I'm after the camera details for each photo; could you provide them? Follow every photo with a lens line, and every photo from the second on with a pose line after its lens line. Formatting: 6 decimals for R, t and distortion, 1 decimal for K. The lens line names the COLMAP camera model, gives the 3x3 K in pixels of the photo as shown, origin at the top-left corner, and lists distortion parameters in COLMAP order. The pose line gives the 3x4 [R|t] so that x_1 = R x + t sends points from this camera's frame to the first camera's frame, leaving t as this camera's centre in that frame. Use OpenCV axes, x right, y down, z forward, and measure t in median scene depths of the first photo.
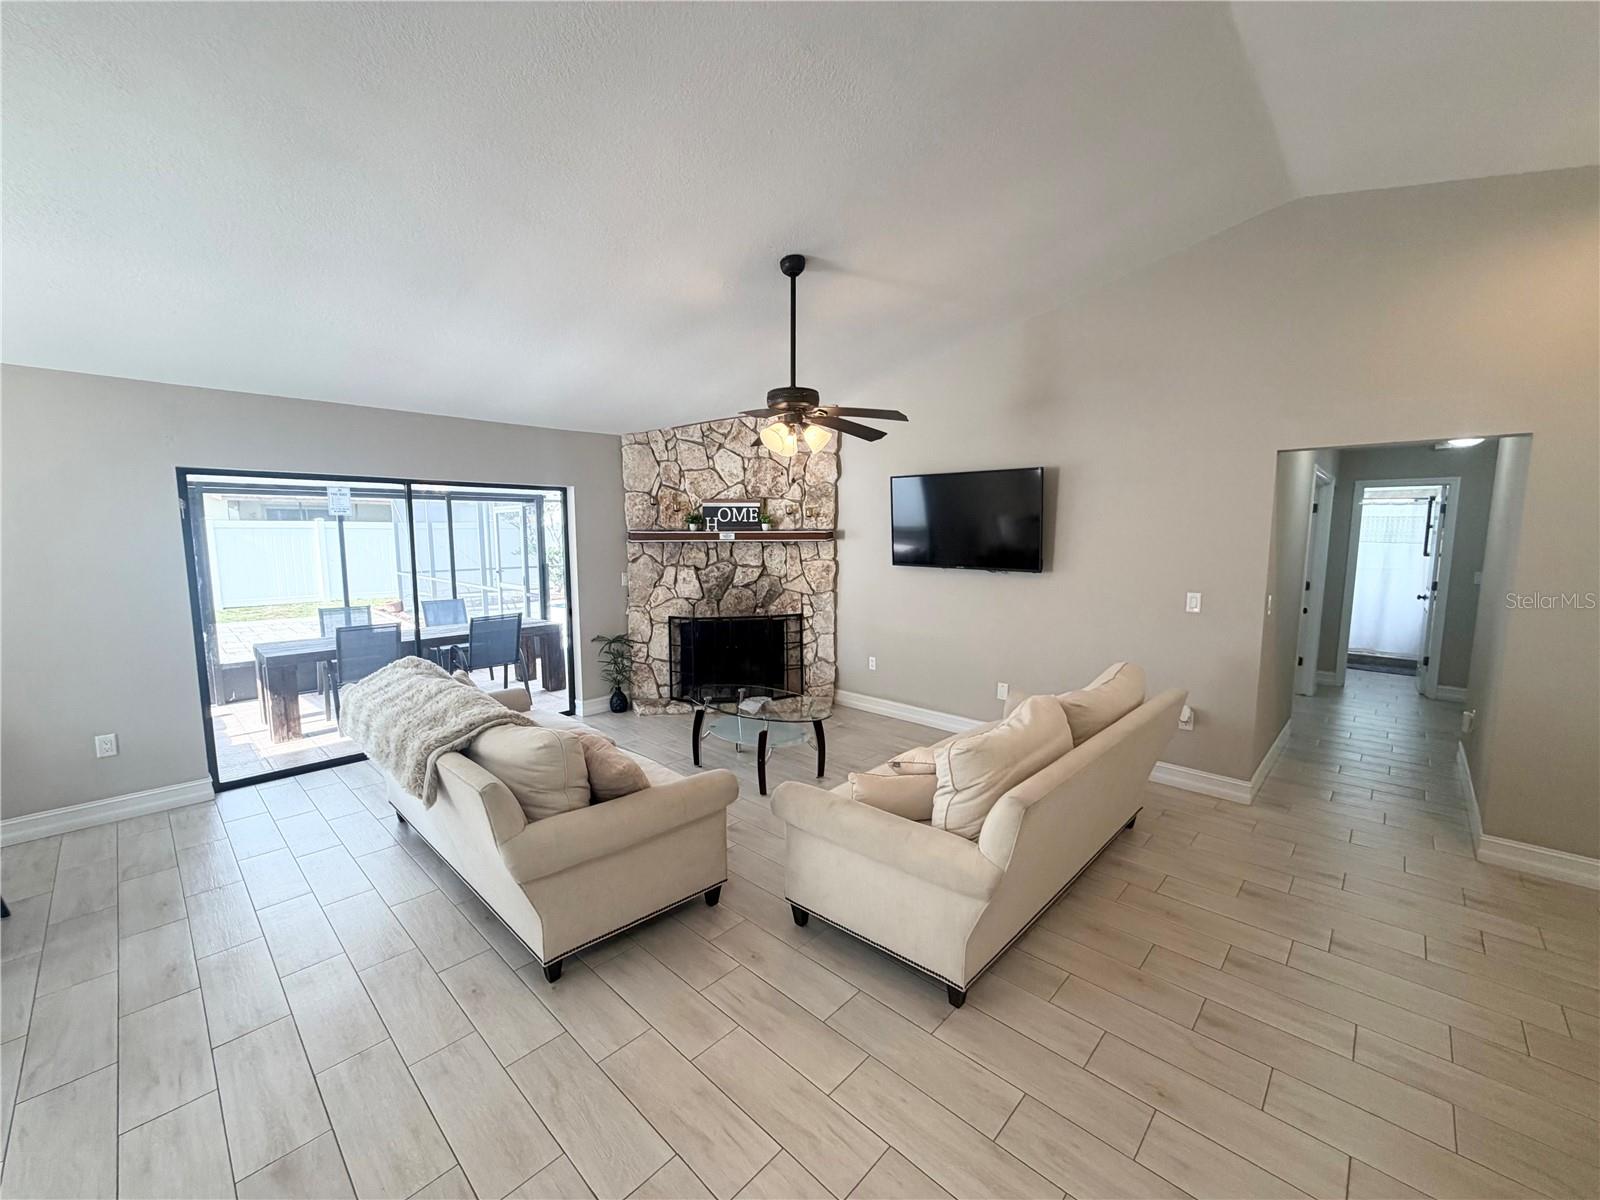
lens RADIAL K [[638.7, 0, 796.4], [0, 638.7, 598.1], [0, 0, 1]] dist [0.002208, 0.000080]
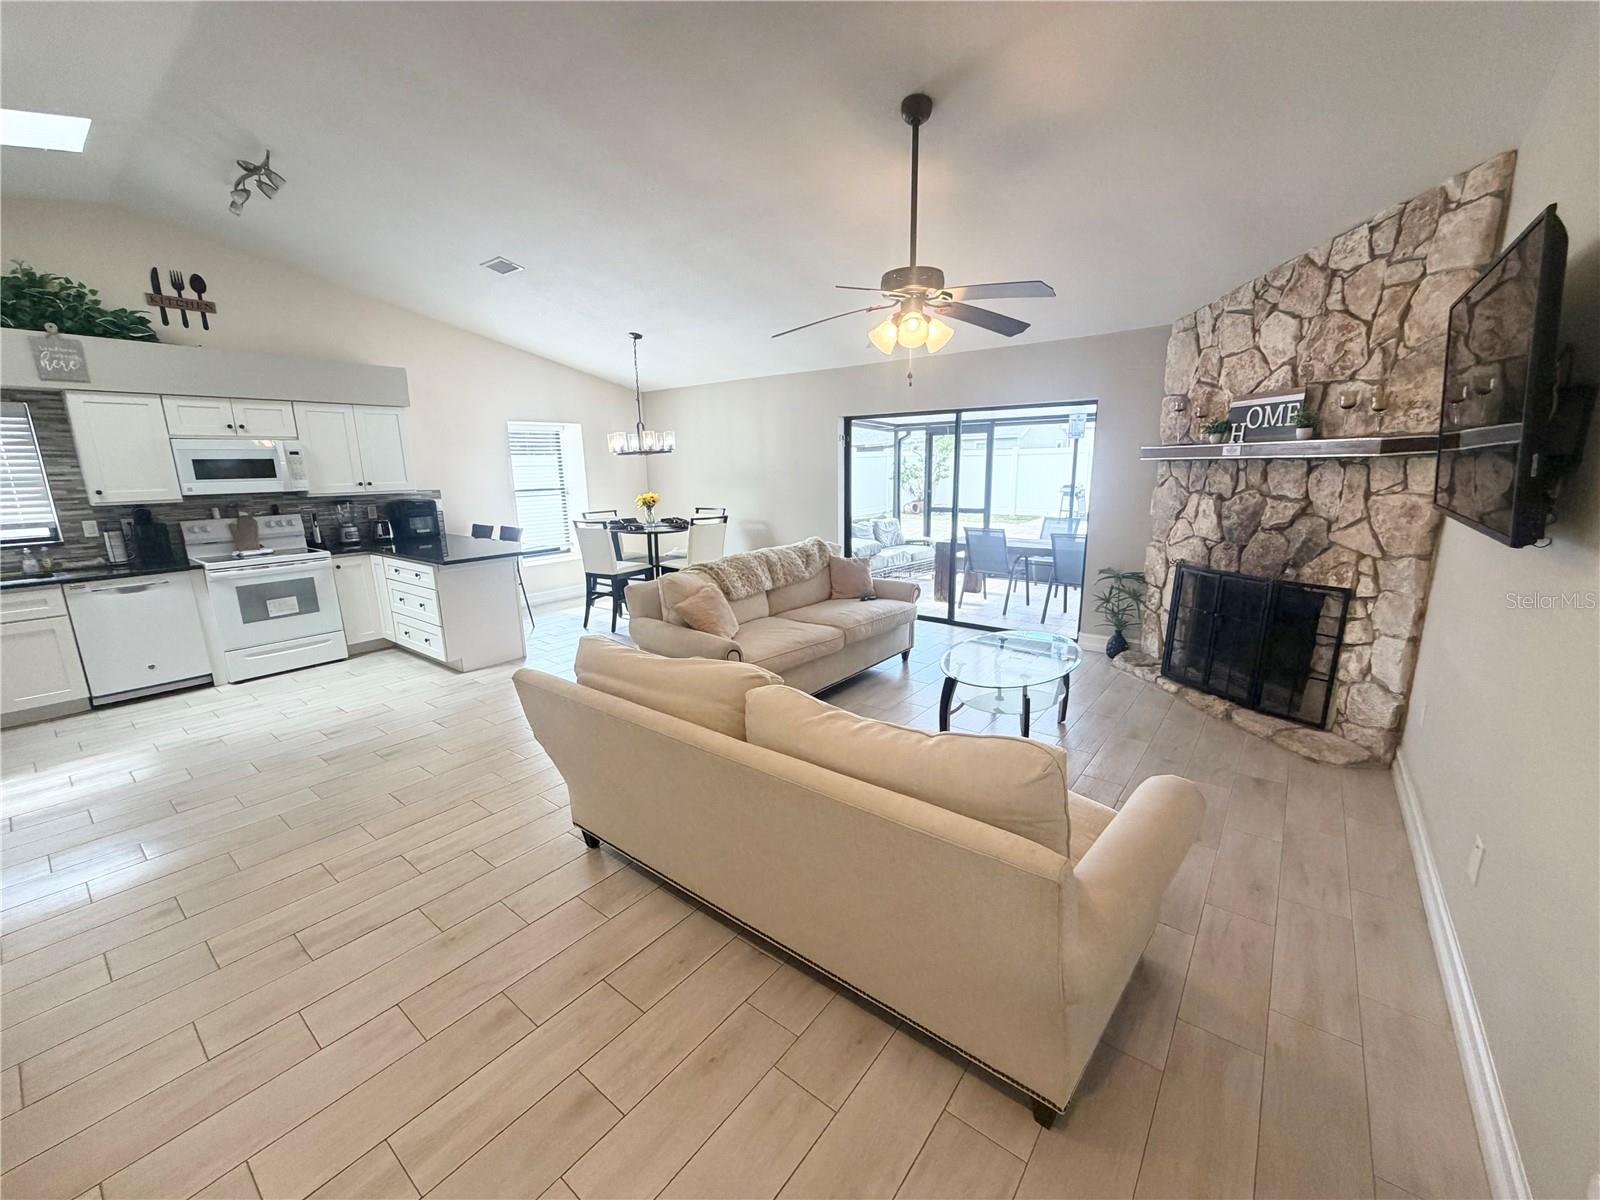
lens RADIAL K [[638.7, 0, 791.9], [0, 638.7, 600.0], [0, 0, 1]] dist [0.002208, 0.000080]
pose [[0.093760, 0.208232, -0.973575, 0.514936], [-0.090966, 0.975584, 0.199901, -0.034550], [0.991430, 0.069819, 0.110412, 0.456936]]
